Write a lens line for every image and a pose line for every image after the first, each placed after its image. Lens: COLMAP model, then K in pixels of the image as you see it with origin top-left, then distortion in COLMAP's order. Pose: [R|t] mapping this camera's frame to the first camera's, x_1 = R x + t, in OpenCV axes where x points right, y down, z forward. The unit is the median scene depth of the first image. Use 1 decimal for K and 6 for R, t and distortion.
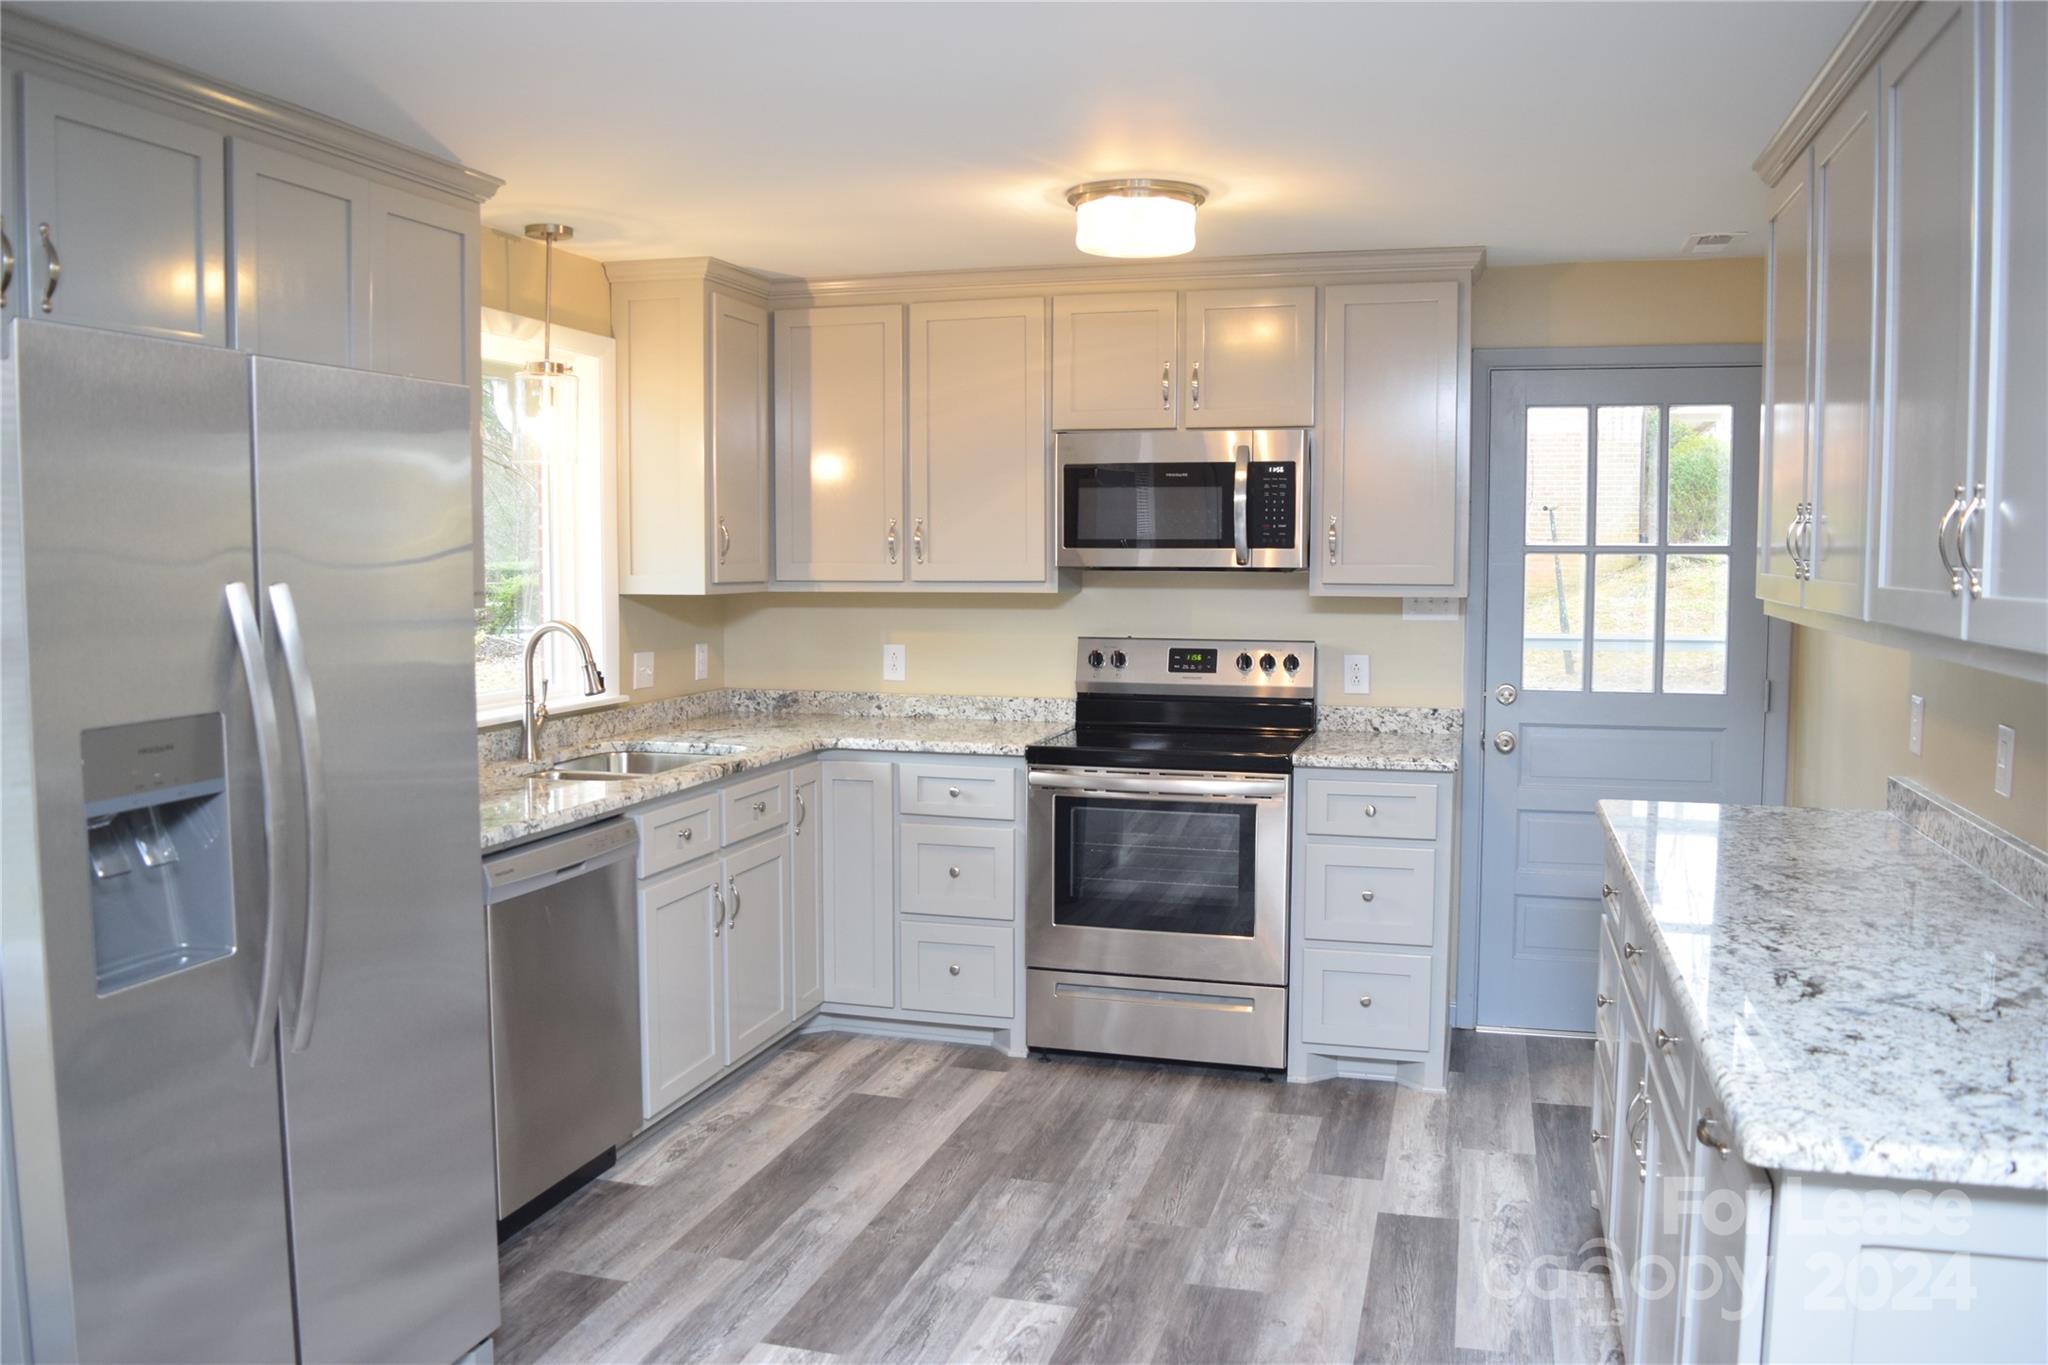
lens RADIAL K [[1611.8, 0, 1024.0], [0, 1611.8, 682.5], [0, 0, 1]] dist [-0.089562, 0.012174]
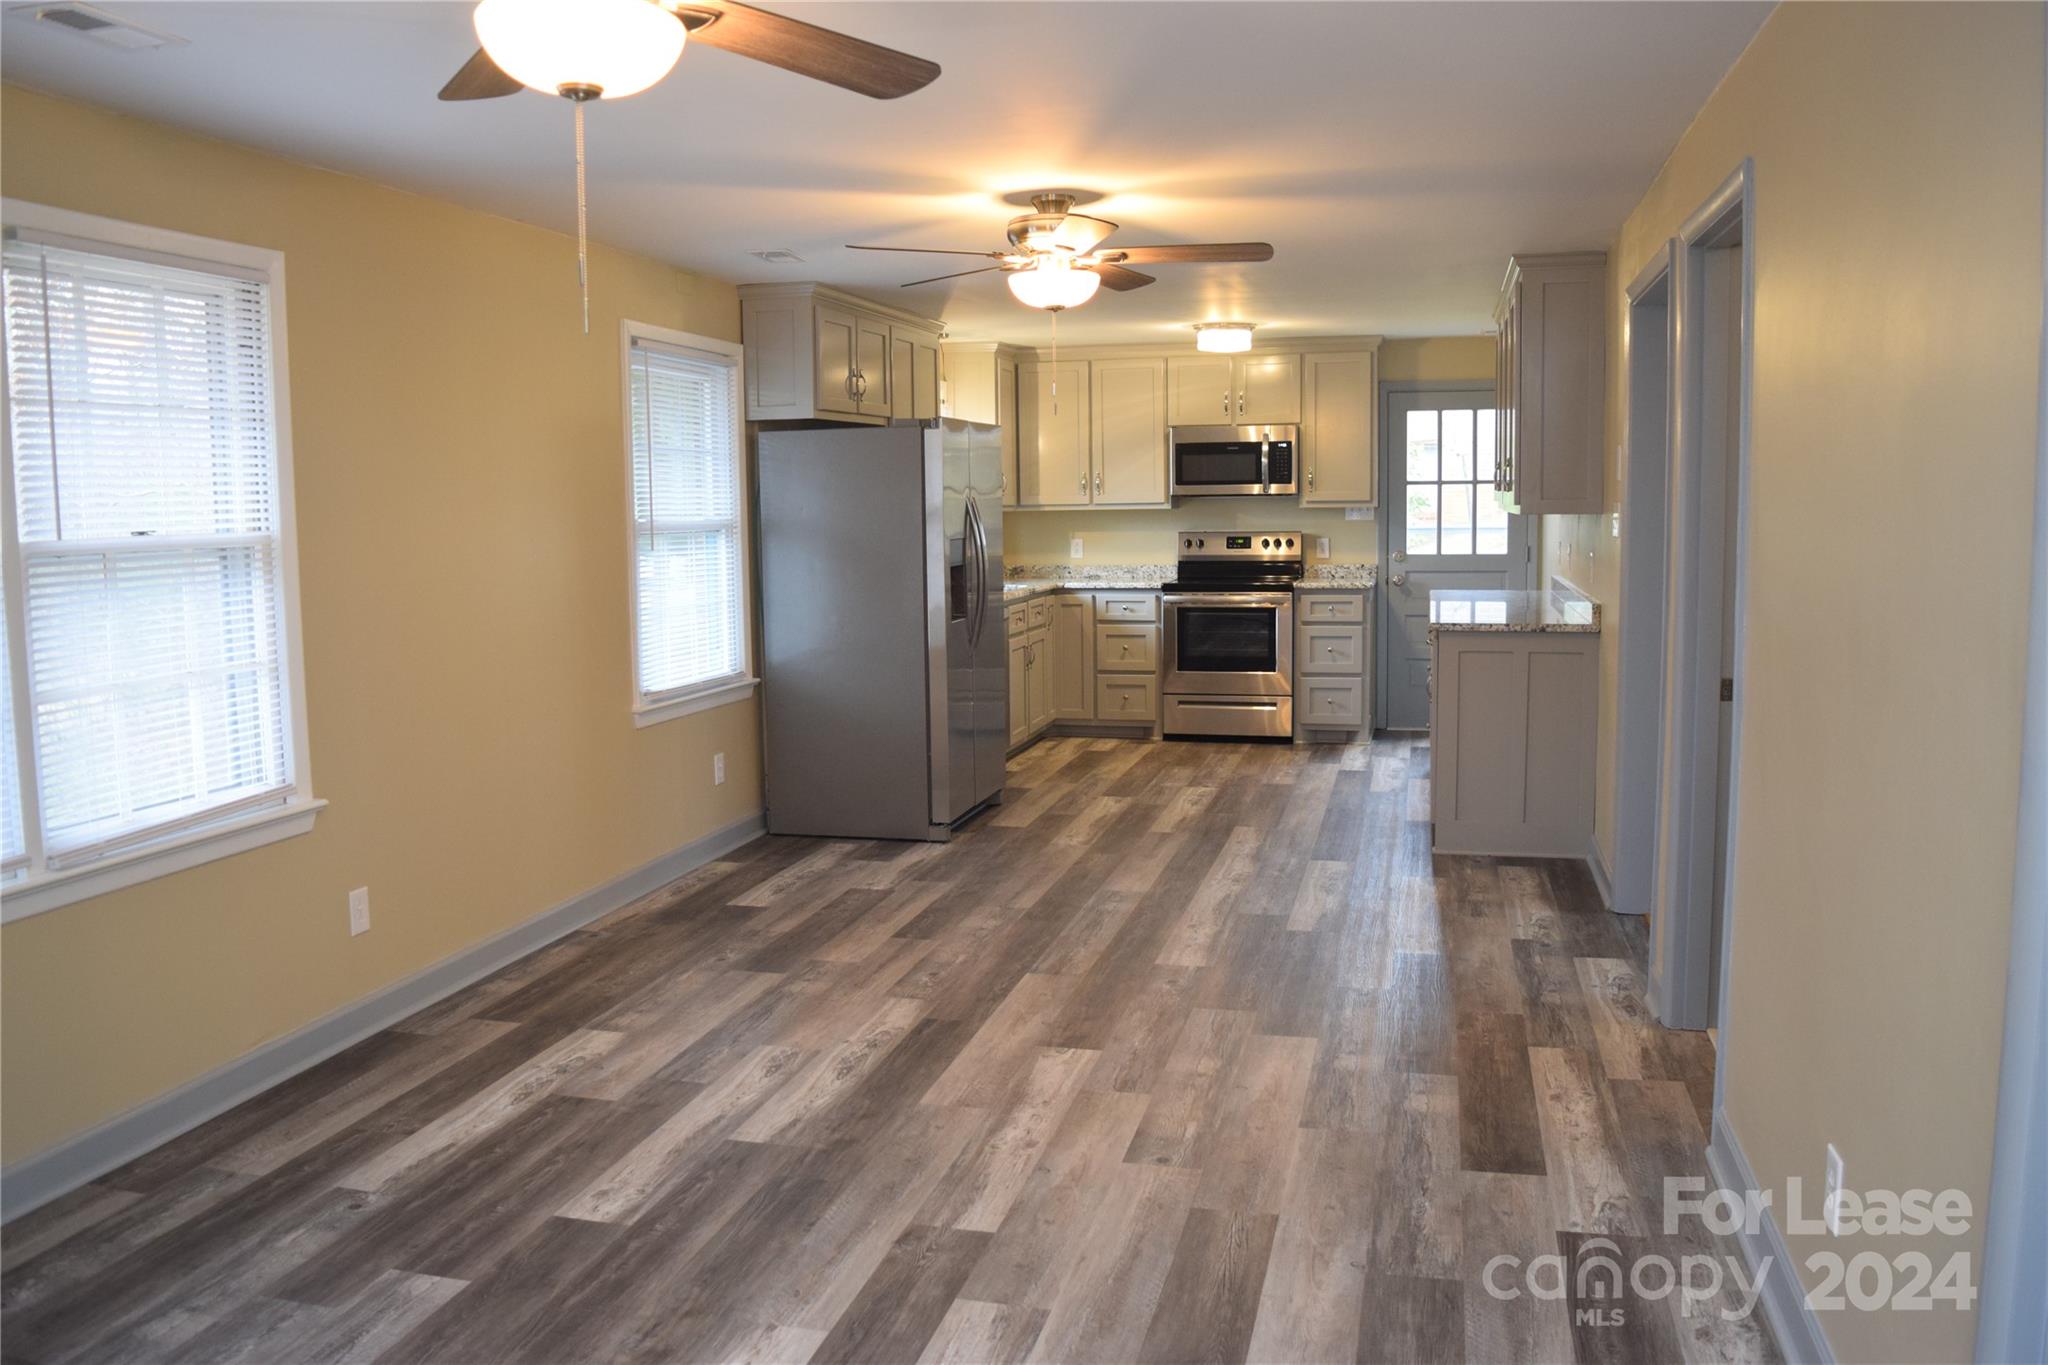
lens RADIAL K [[1611.8, 0, 1024.0], [0, 1611.8, 682.5], [0, 0, 1]] dist [-0.089562, 0.012174]
pose [[0.999423, -0.017760, 0.028955, -0.225059], [0.016732, 0.999234, 0.035385, 0.086191], [-0.029561, -0.034880, 0.998954, -0.988672]]
